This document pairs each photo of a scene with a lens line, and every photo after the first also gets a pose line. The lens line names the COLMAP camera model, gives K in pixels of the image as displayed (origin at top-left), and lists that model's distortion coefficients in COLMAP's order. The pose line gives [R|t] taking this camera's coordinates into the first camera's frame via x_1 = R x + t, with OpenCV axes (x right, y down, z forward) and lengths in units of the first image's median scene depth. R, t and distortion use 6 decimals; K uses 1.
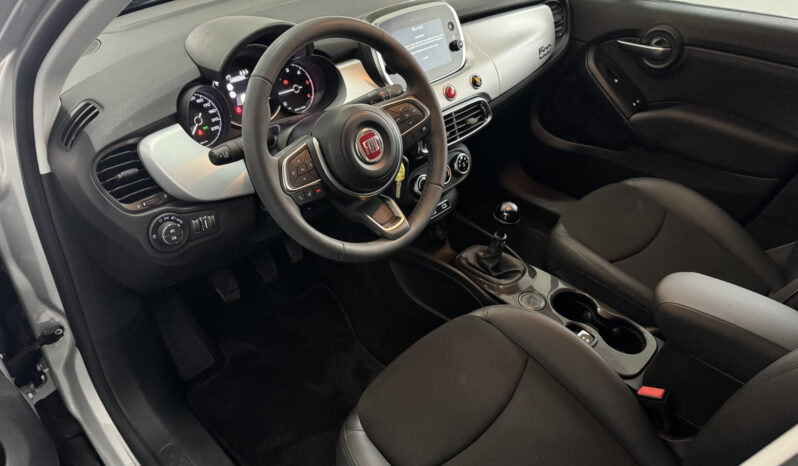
lens RADIAL K [[554.7, 0, 399.0], [0, 554.7, 233.0], [0, 0, 1]] dist [0.058357, -0.063008]
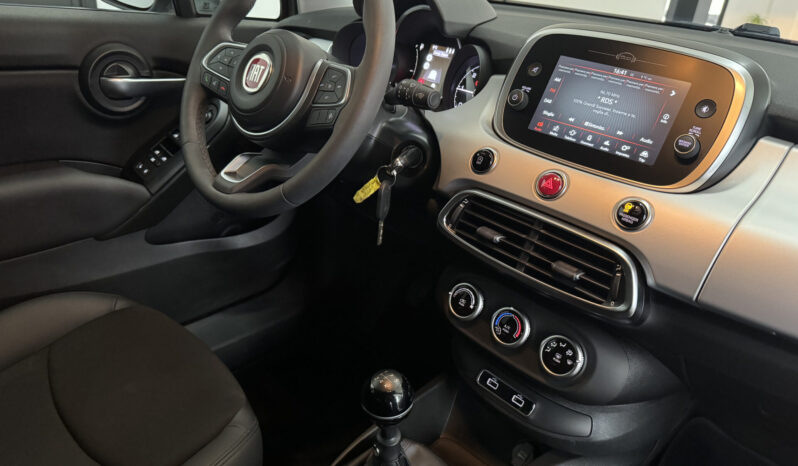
lens RADIAL K [[561.1, 0, 399.0], [0, 561.1, 233.0], [0, 0, 1]] dist [-0.009781, -0.003541]
pose [[-0.026748, 0.426832, -0.903935, 0.611899], [-0.658298, 0.672980, 0.337256, -0.321327], [0.752282, 0.604080, 0.262981, 0.833917]]
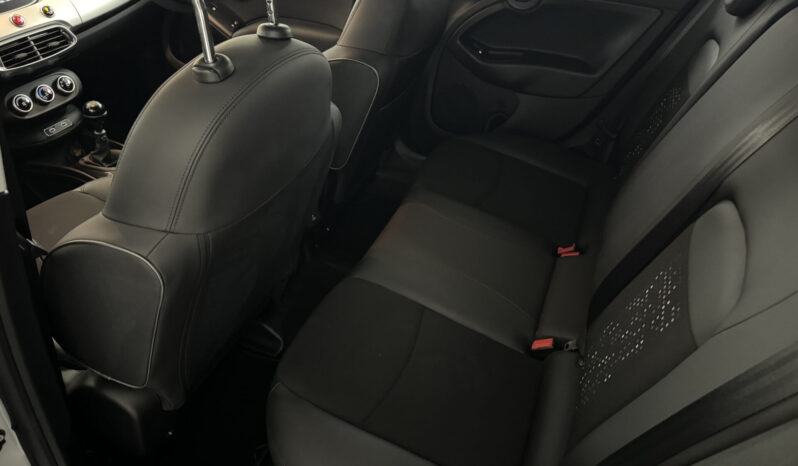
lens RADIAL K [[554.7, 0, 399.0], [0, 554.7, 233.0], [0, 0, 1]] dist [0.058357, -0.063008]
pose [[0.929276, -0.234817, 0.285145, 0.423159], [0.230196, 0.971853, 0.050120, 0.338079], [-0.288888, 0.019064, 0.957173, -0.402034]]
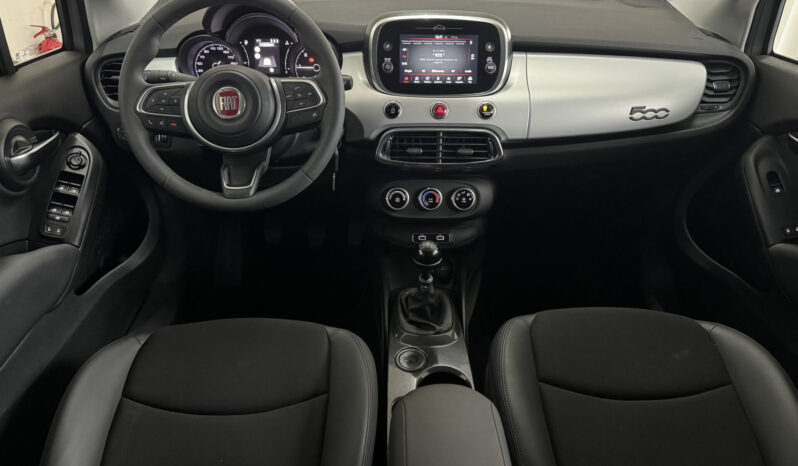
lens RADIAL K [[554.7, 0, 399.0], [0, 554.7, 233.0], [0, 0, 1]] dist [0.058357, -0.063008]
pose [[0.709380, 0.372250, -0.598507, 0.702774], [-0.421824, 0.904514, 0.062608, -0.103850], [0.564663, 0.208051, 0.798668, 0.290560]]
